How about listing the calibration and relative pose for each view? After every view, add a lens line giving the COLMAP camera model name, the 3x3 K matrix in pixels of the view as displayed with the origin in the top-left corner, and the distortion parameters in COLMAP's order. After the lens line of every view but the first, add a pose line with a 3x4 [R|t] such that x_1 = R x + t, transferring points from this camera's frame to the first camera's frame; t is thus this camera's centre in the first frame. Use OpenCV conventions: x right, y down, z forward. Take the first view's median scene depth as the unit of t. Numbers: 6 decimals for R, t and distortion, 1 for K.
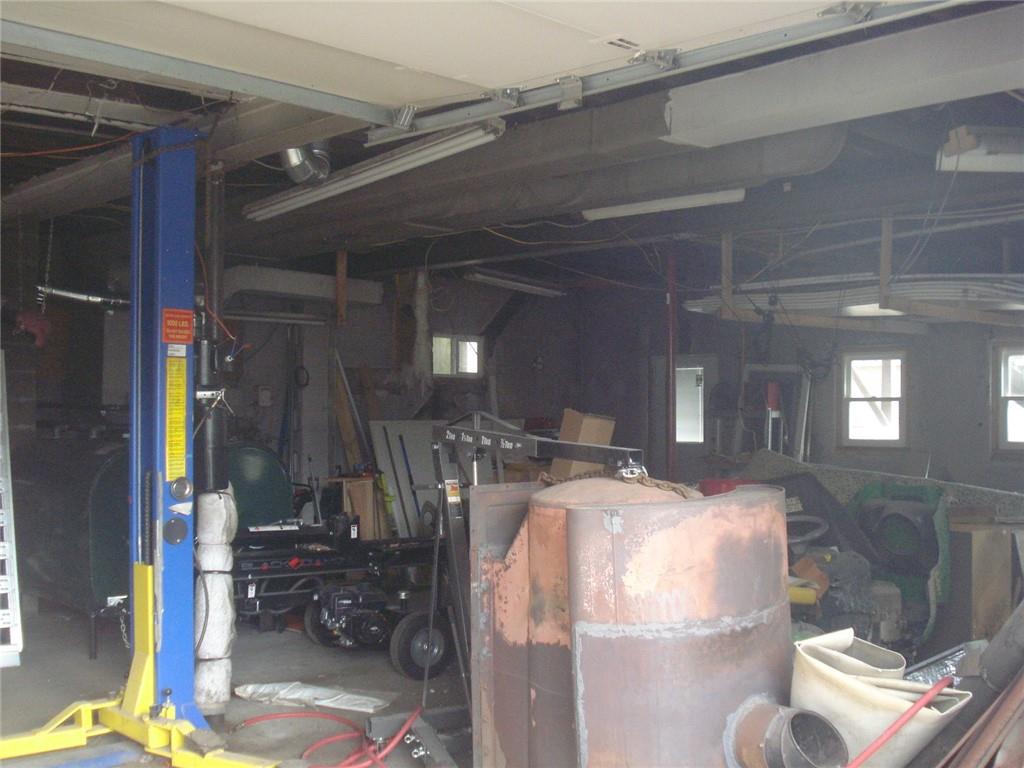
lens RADIAL K [[1172.4, 0, 512.0], [0, 1172.4, 384.7], [0, 0, 1]] dist [-0.092277, 0.000000]
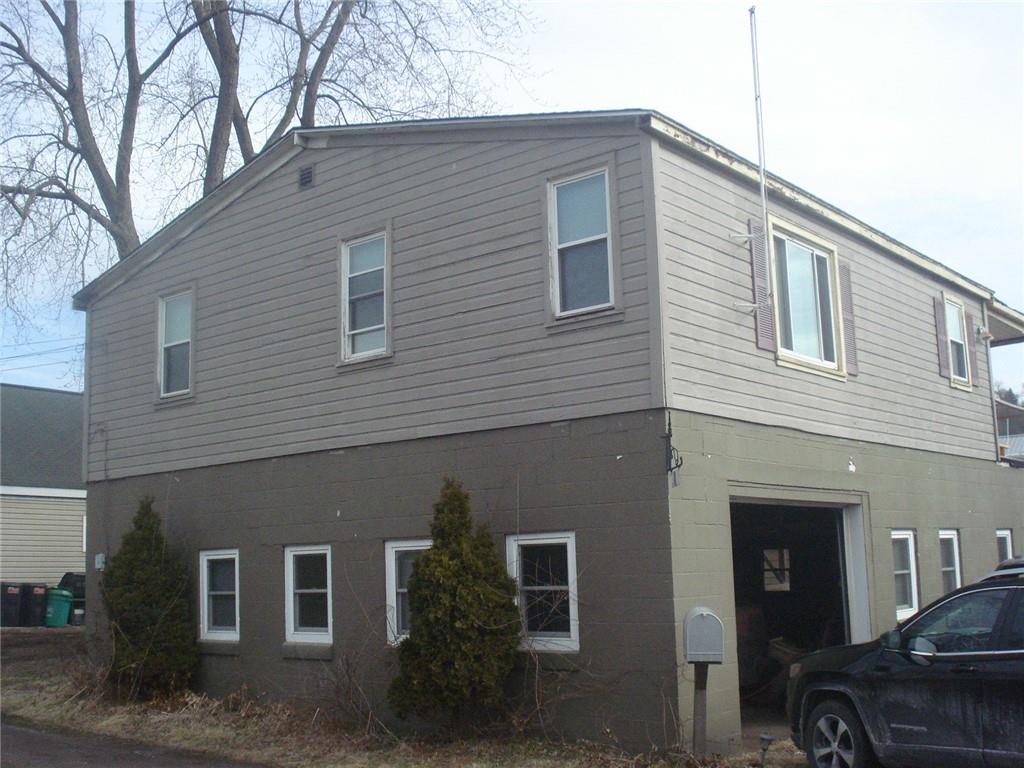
lens RADIAL K [[1172.4, 0, 510.9], [0, 1172.4, 384.5], [0, 0, 1]] dist [-0.092277, 0.000000]
pose [[0.996125, -0.008845, 0.087498, -0.317450], [0.022861, 0.986770, -0.160504, 0.008841], [-0.084921, 0.161883, 0.983149, -0.987872]]
